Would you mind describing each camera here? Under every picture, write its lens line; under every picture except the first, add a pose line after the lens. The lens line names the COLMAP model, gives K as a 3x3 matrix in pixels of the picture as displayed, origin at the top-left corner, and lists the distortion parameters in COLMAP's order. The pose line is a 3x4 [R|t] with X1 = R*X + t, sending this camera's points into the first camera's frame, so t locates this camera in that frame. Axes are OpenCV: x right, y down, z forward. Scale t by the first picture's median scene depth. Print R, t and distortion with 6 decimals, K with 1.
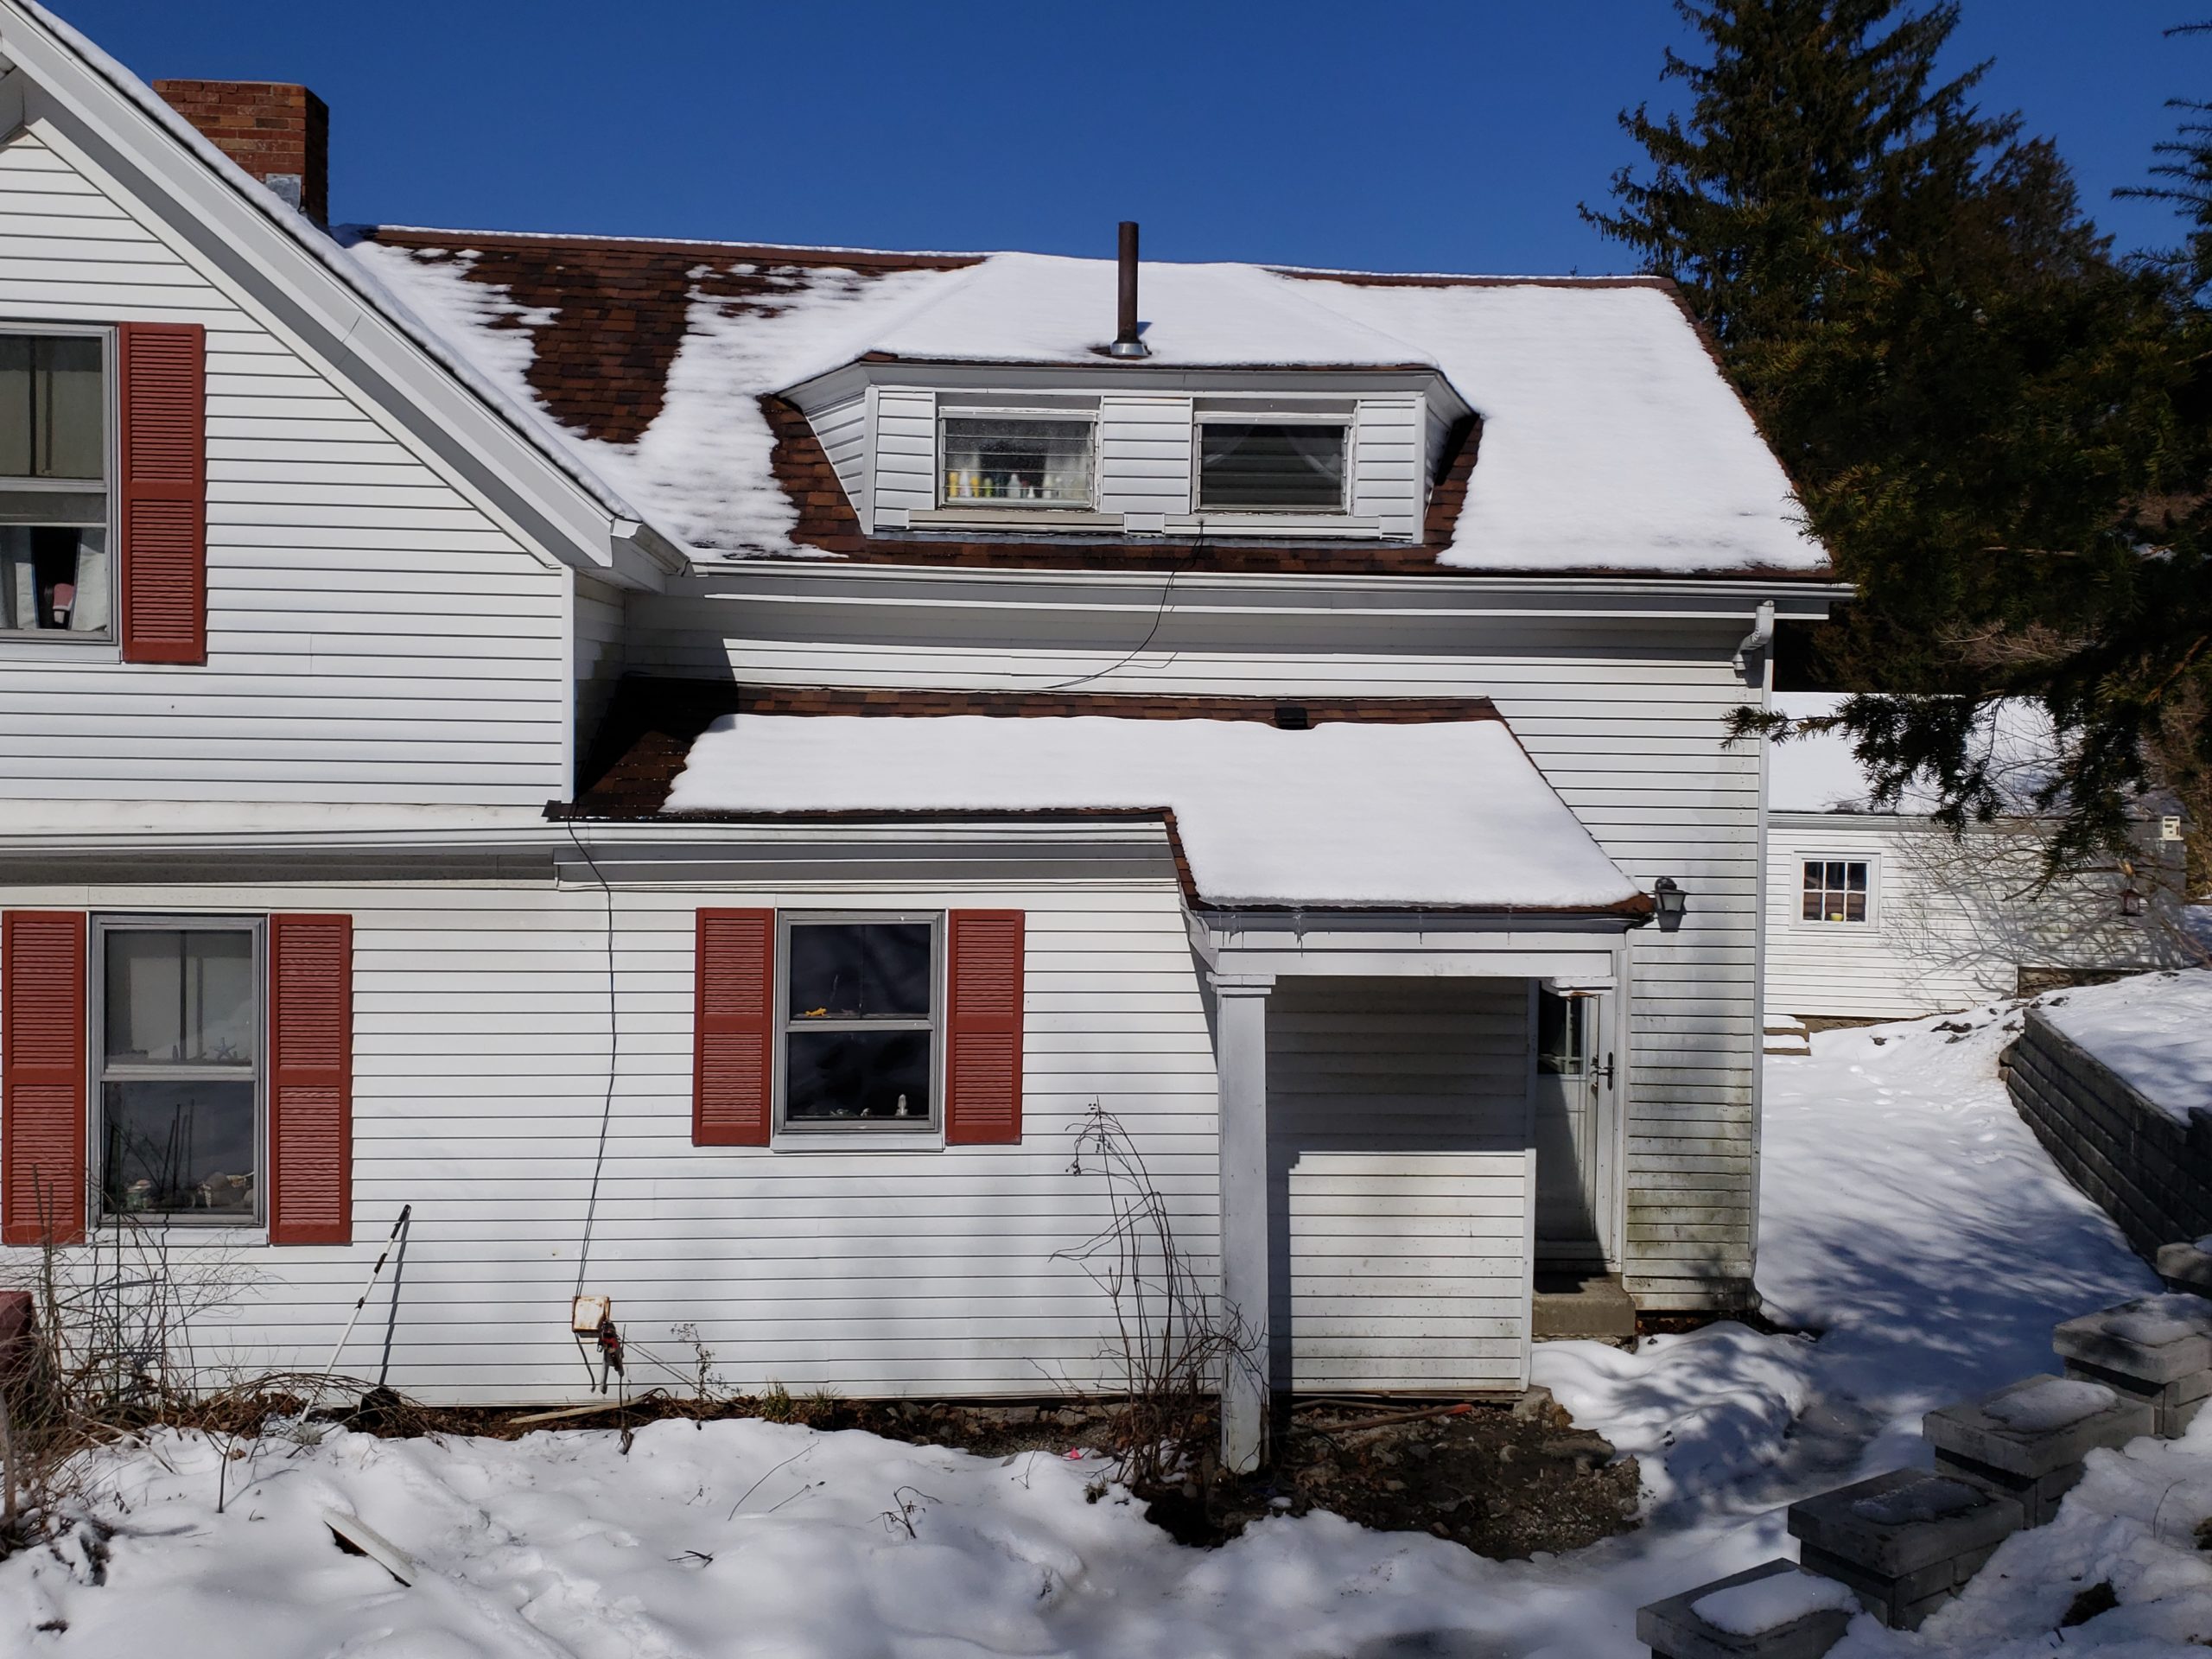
lens RADIAL K [[1684.4, 0, 1101.0], [0, 1684.4, 789.6], [0, 0, 1]] dist [0.083184, -0.107778]
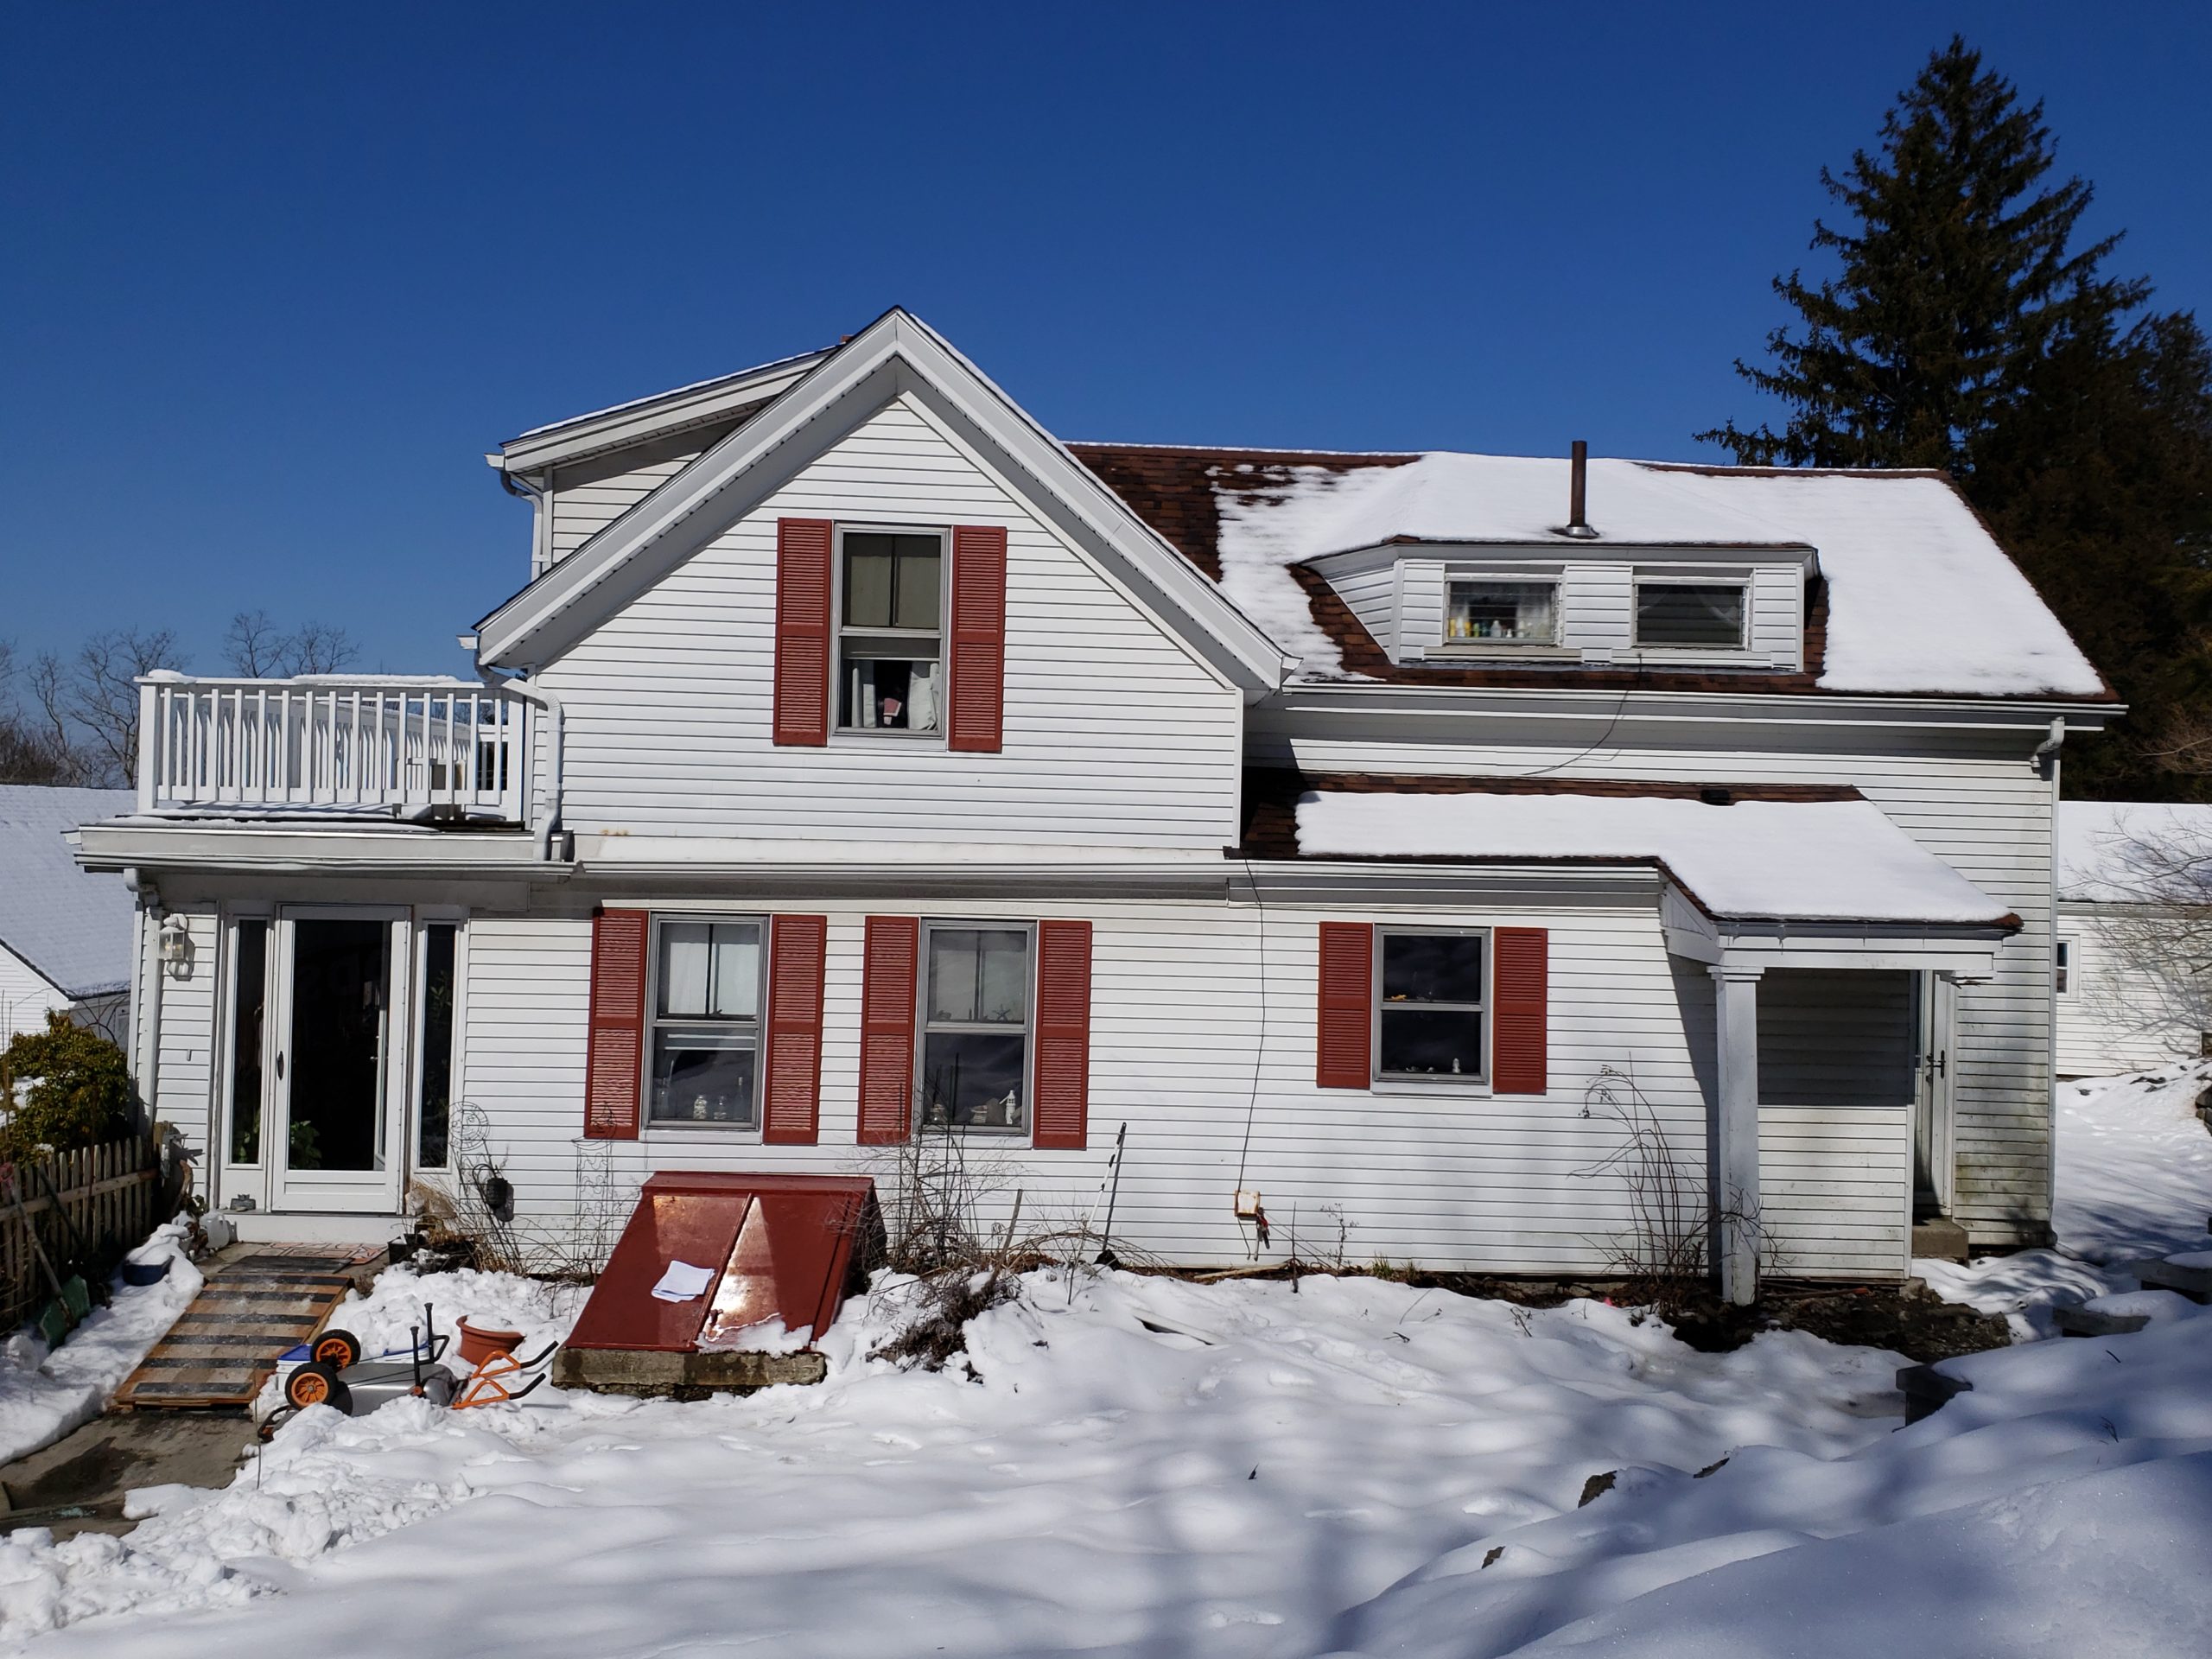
lens RADIAL K [[1699.9, 0, 1106.0], [0, 1699.9, 829.5], [0, 0, 1]] dist [0.069767, -0.080479]
pose [[0.999316, 0.009880, -0.035626, -0.317779], [-0.011542, 0.998839, -0.046772, 0.052176], [0.035123, 0.047151, 0.998270, -0.392622]]
